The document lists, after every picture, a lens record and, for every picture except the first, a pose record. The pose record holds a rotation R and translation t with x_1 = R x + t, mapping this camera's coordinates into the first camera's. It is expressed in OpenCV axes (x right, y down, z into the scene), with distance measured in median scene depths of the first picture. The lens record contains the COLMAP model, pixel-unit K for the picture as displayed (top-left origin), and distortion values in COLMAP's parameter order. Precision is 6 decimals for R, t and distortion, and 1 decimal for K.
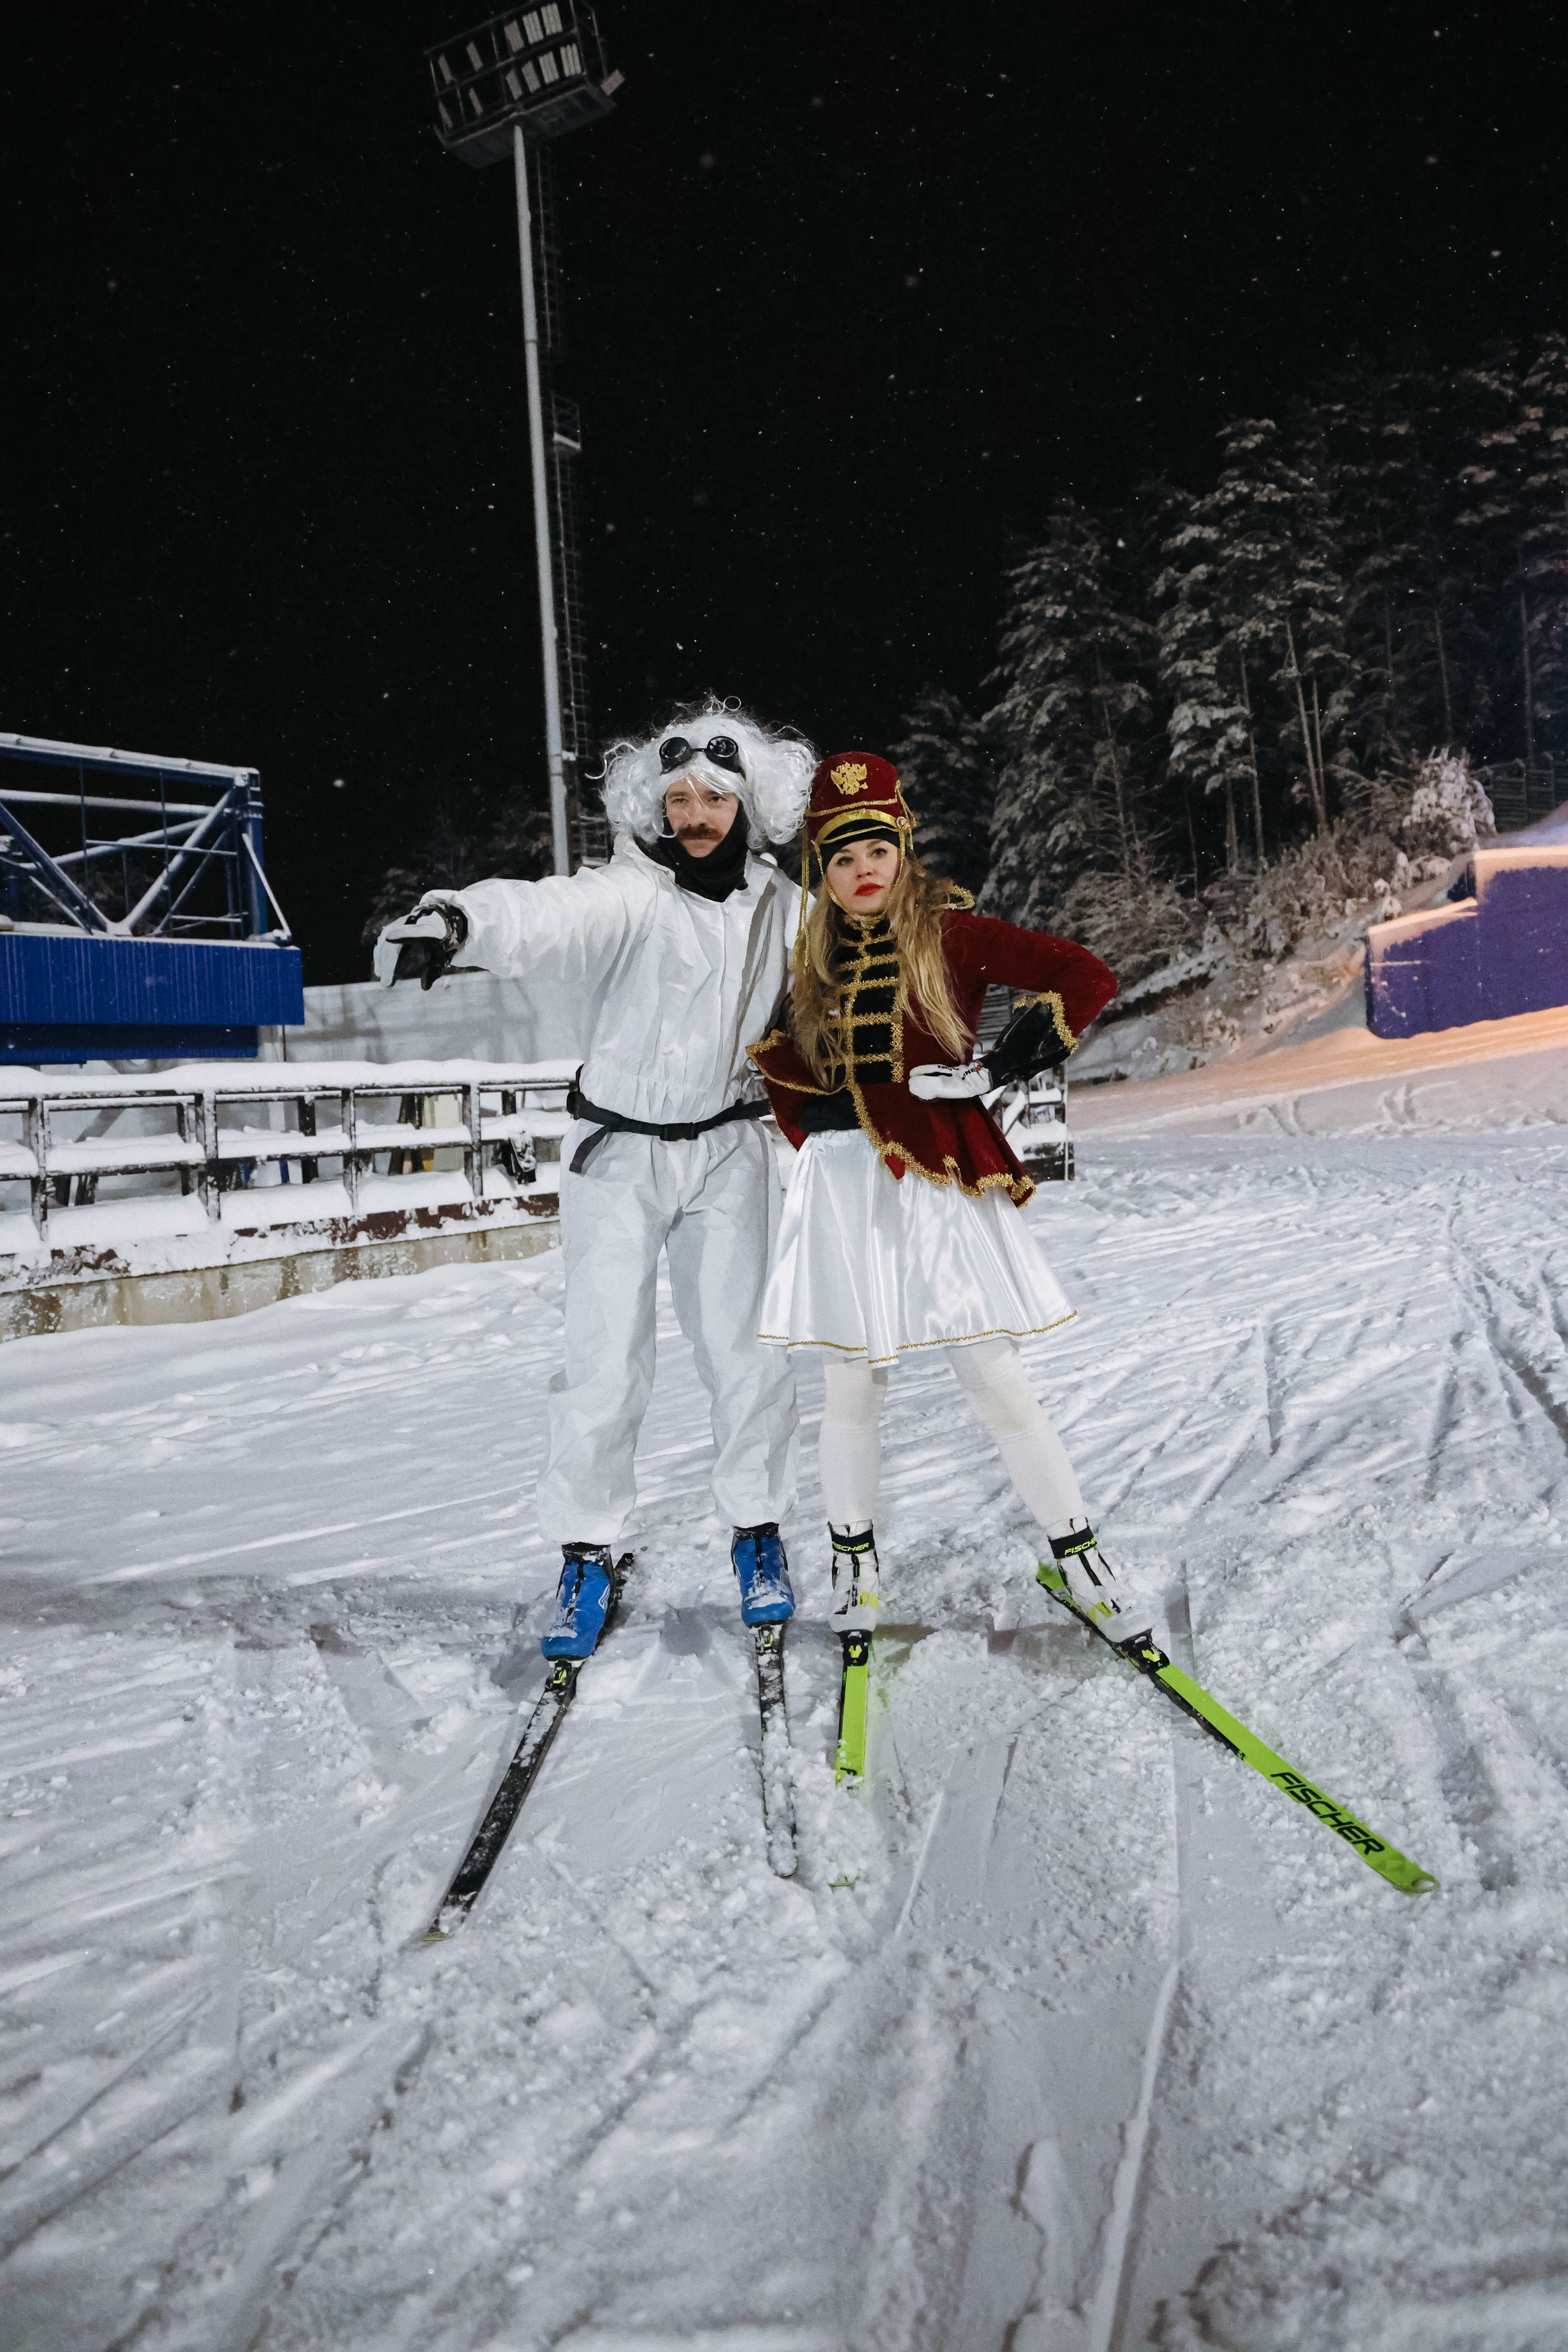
lens RADIAL K [[1651.6, 0, 789.5], [0, 1651.6, 1102.3], [0, 0, 1]] dist [-0.052998, 0.044781]
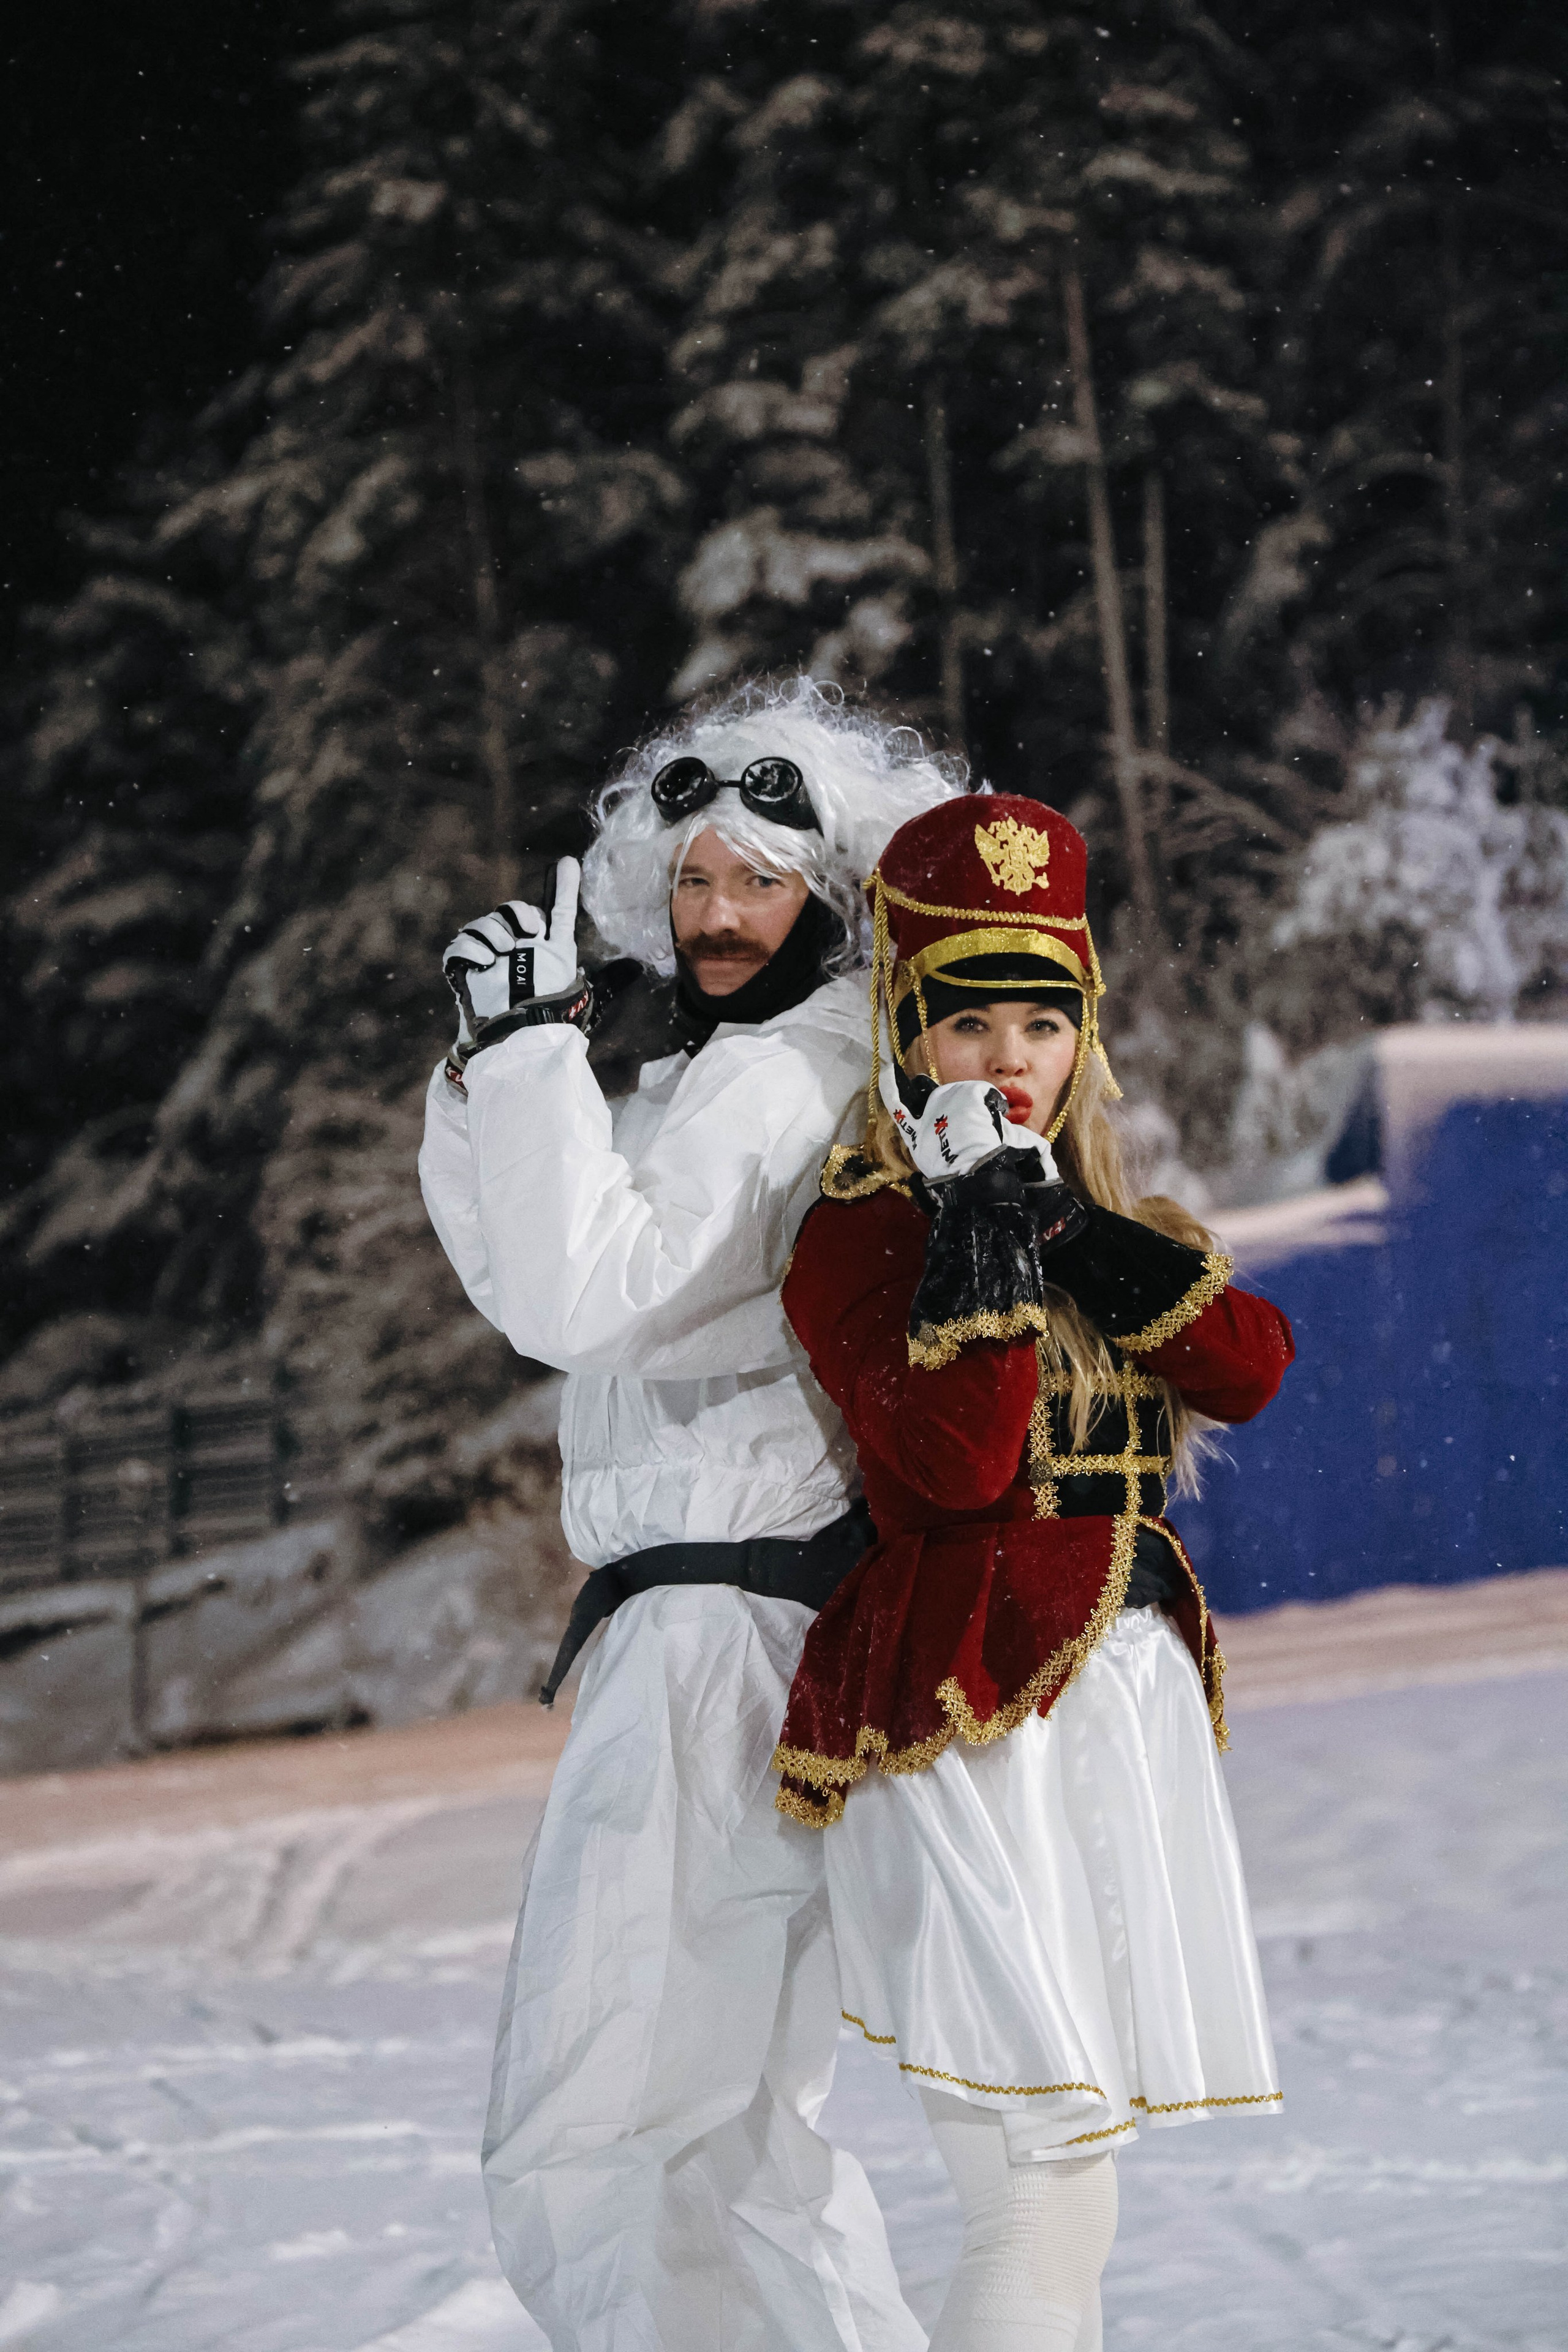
lens RADIAL K [[5221.0, 0, 784.0], [0, 5221.0, 1176.0], [0, 0, 1]] dist [0.335061, -0.198656]
pose [[0.988810, 0.060420, 0.136398, 0.147264], [-0.044504, 0.992151, -0.116862, -0.005710], [-0.142388, 0.109484, 0.983737, 0.045525]]
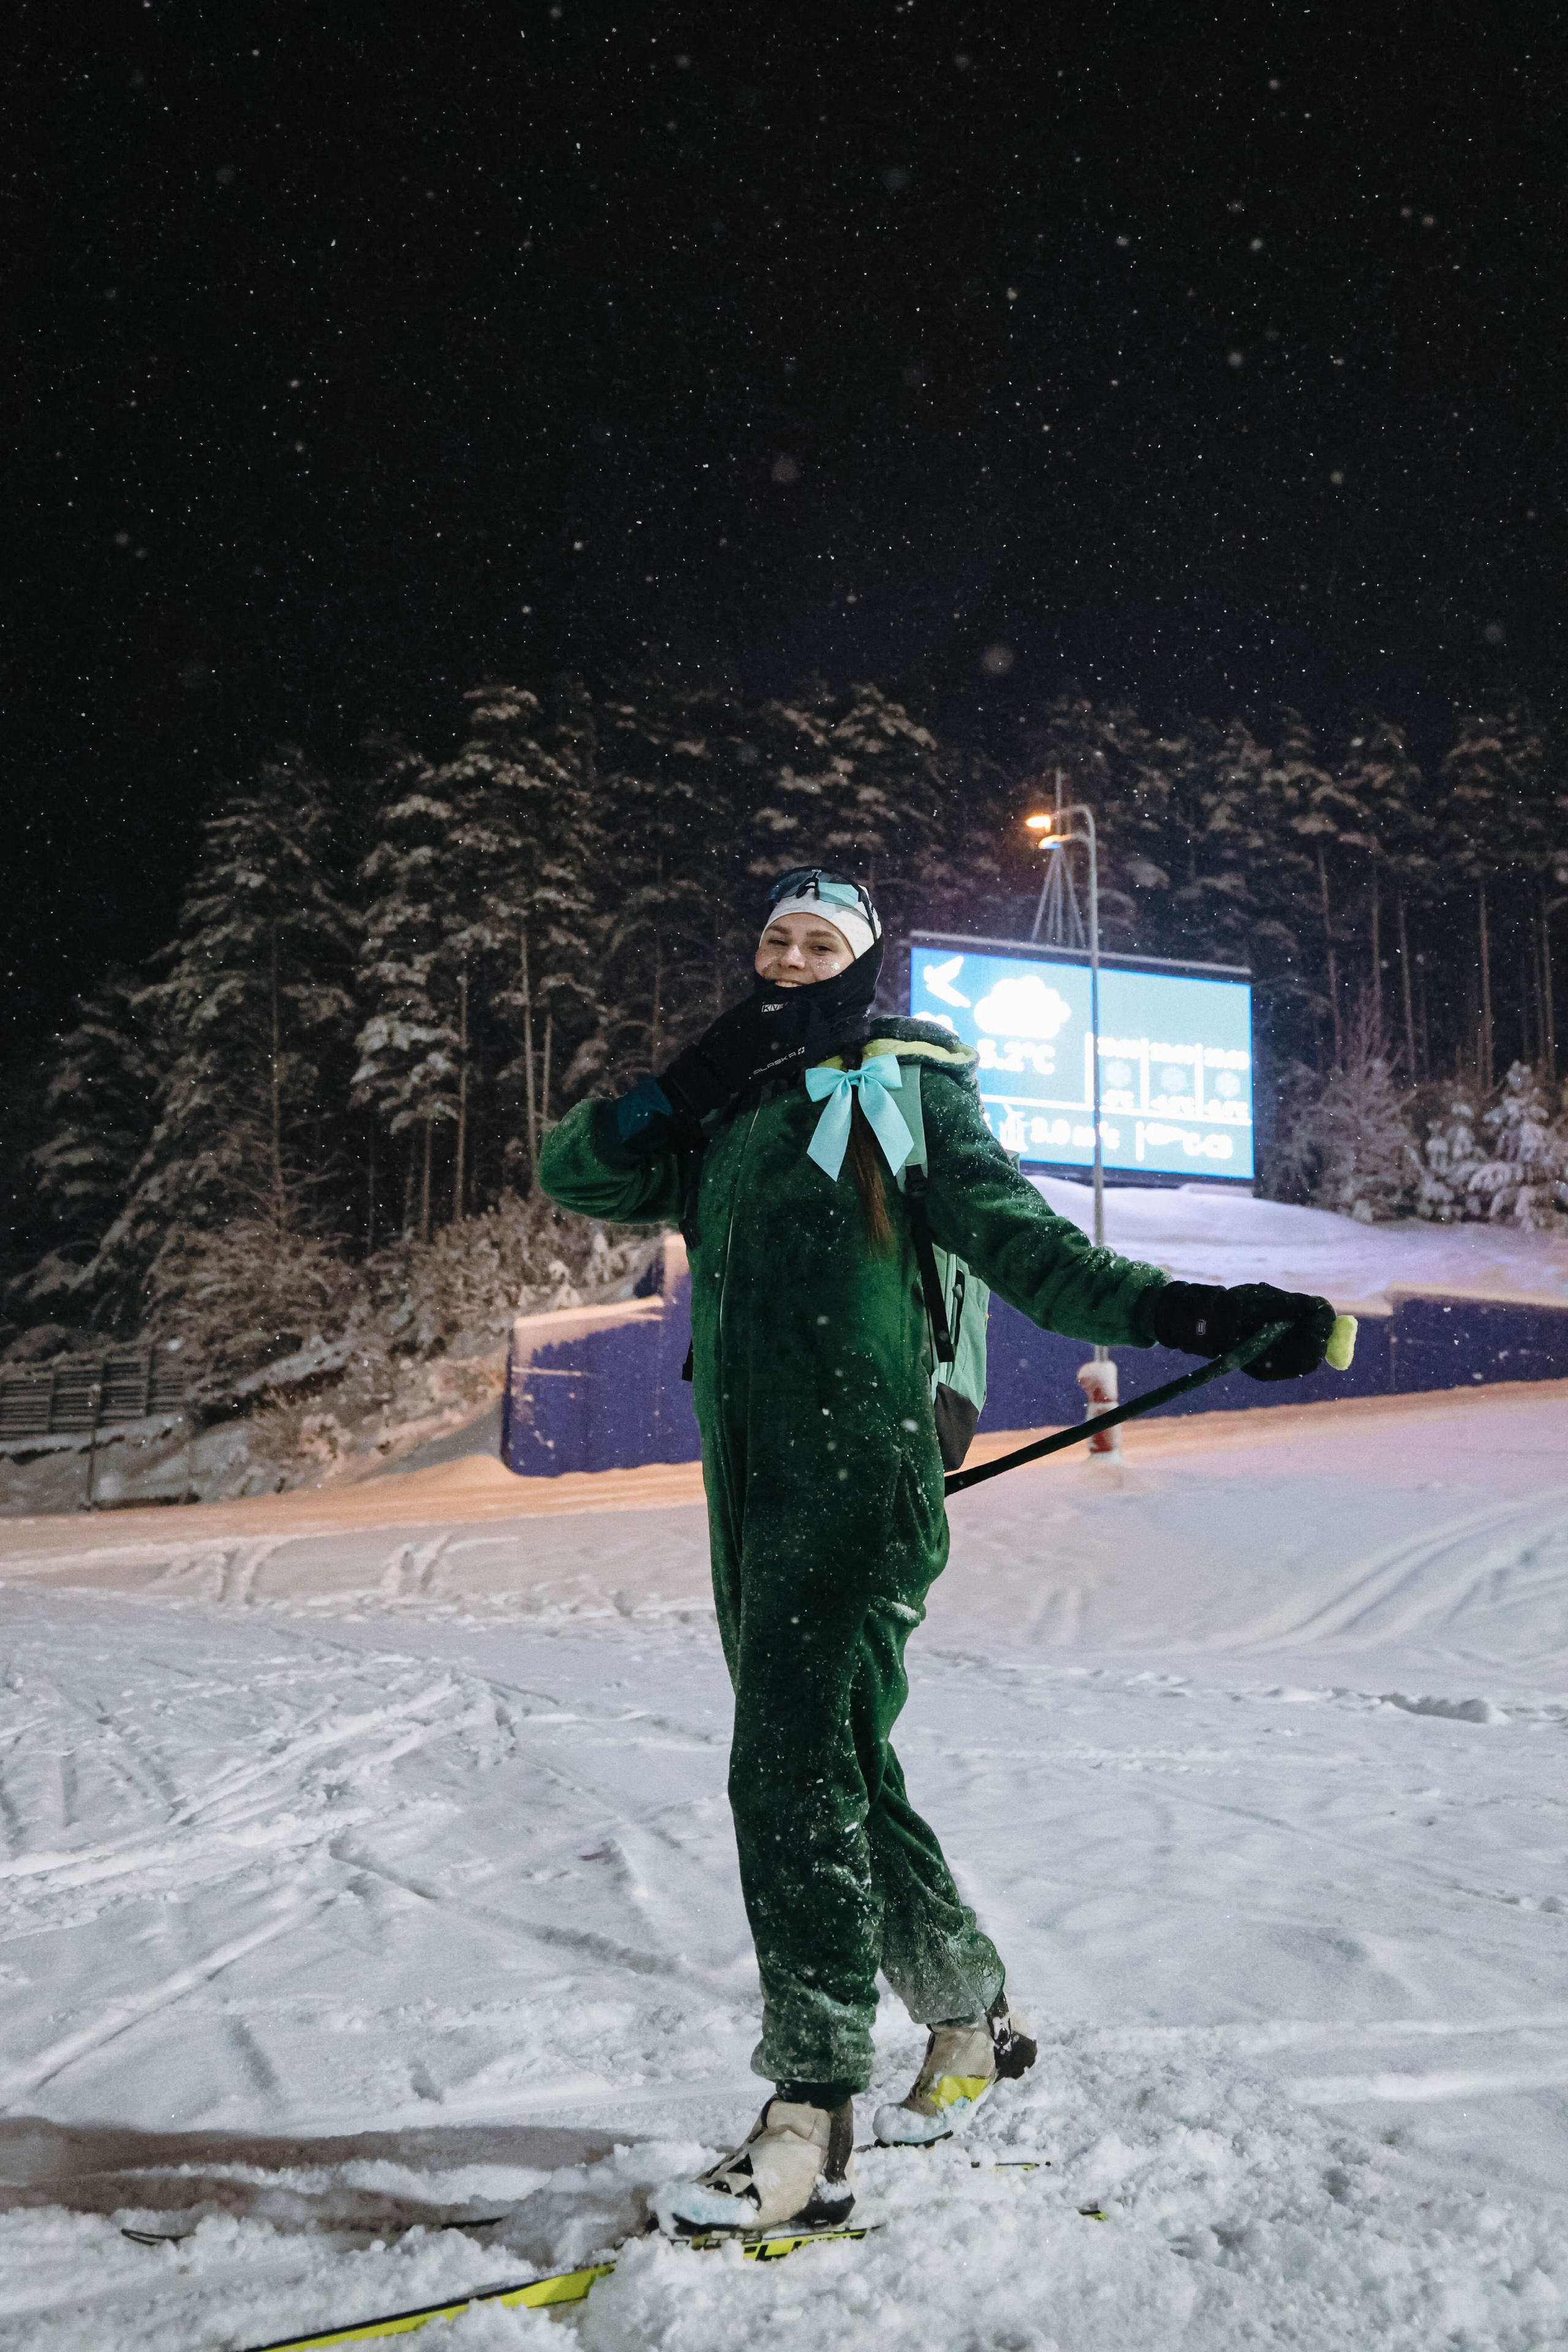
lens RADIAL K [[1988.7, 0, 785.7], [0, 1988.7, 1142.3], [0, 0, 1]] dist [-0.048501, 0.065823]
pose [[0.922521, 0.155392, 0.353282, 0.117078], [-0.081751, 0.973270, -0.214620, -0.002864], [-0.377189, 0.169110, 0.910566, 0.117905]]
